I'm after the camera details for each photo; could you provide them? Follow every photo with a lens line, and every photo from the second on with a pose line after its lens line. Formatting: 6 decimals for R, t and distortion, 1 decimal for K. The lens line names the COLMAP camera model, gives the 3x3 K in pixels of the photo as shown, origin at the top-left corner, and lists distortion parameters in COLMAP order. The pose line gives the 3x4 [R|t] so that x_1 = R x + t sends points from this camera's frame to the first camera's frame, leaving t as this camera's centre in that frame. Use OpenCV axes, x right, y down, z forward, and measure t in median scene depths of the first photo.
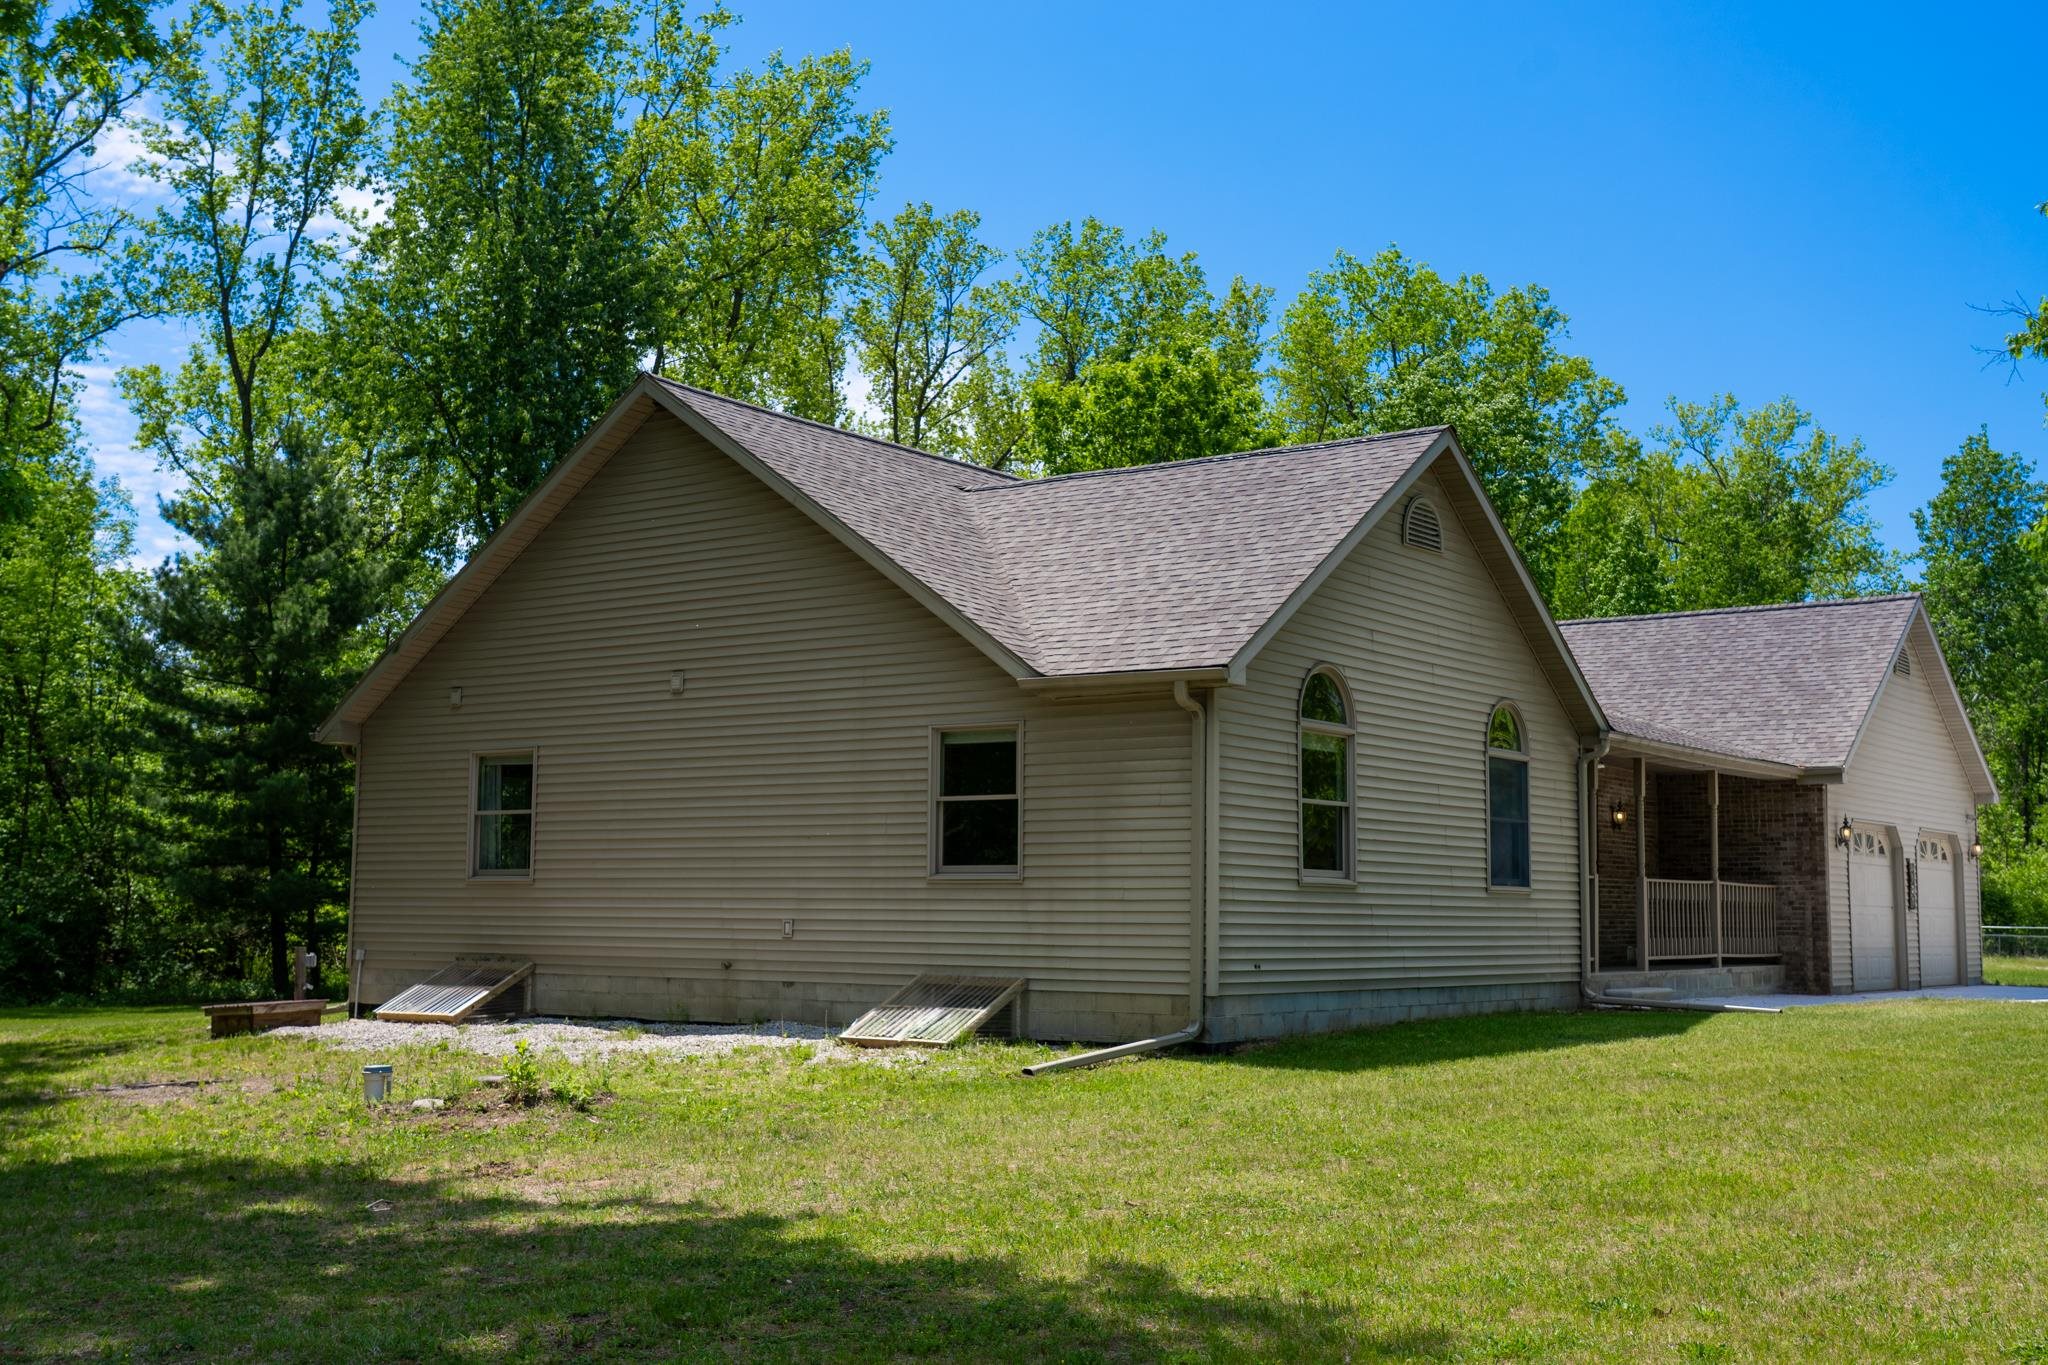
lens RADIAL K [[2045.7, 0, 1027.4], [0, 2045.7, 679.4], [0, 0, 1]] dist [0.005388, 0.000000]
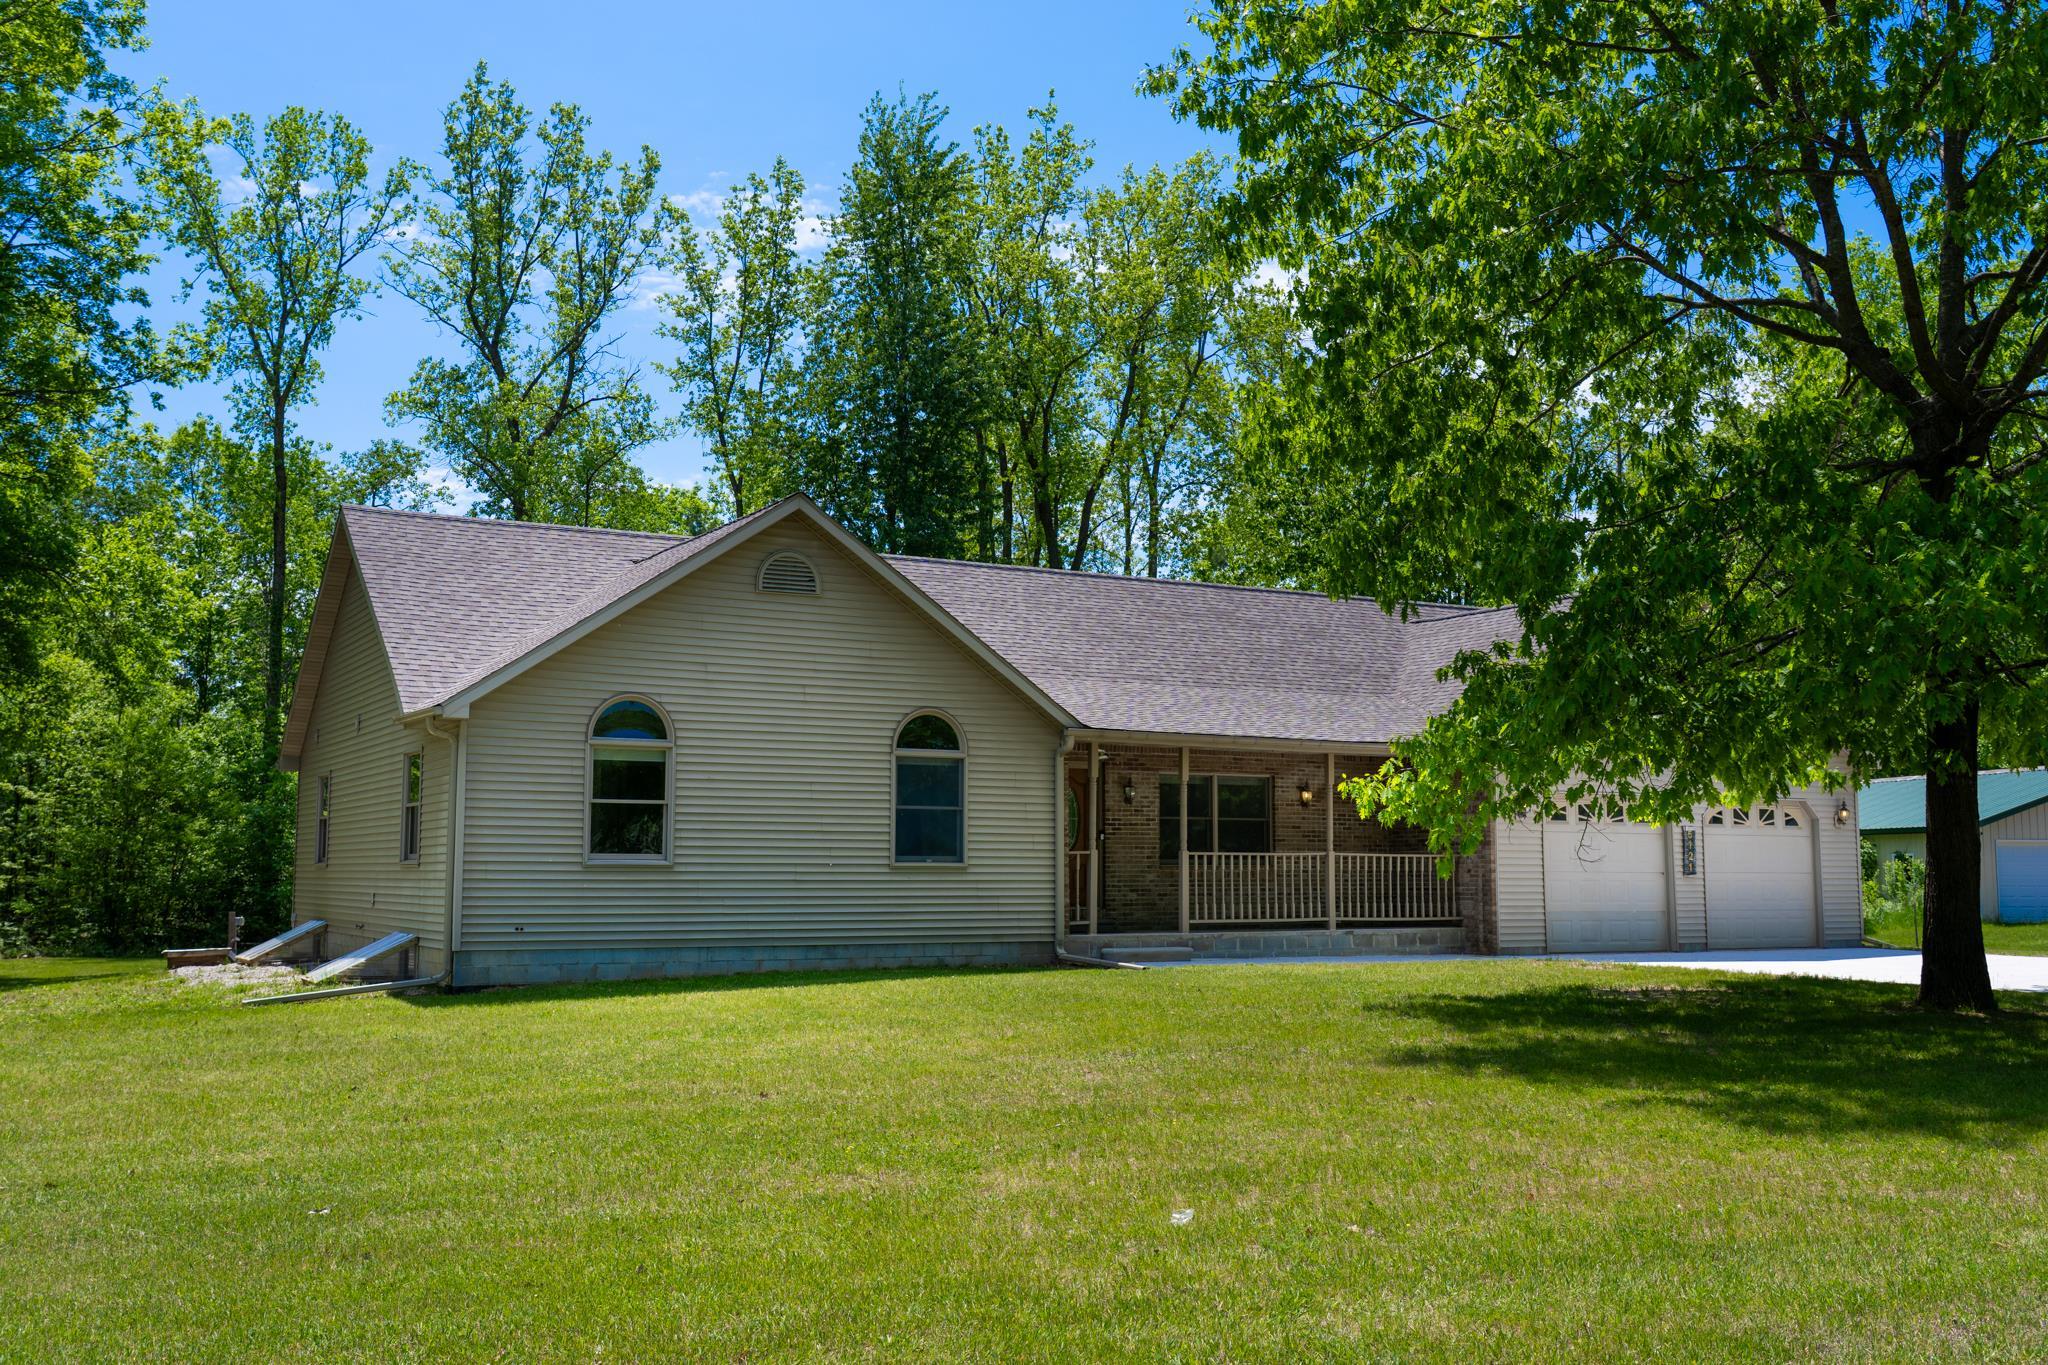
lens RADIAL K [[1788.7, 0, 1019.1], [0, 1788.7, 682.7], [0, 0, 1]] dist [0.009359, -0.001565]
pose [[0.922455, -0.054347, -0.382261, 0.643087], [0.054520, 0.998459, -0.010390, 0.008259], [0.382236, -0.011257, 0.923996, 0.040577]]
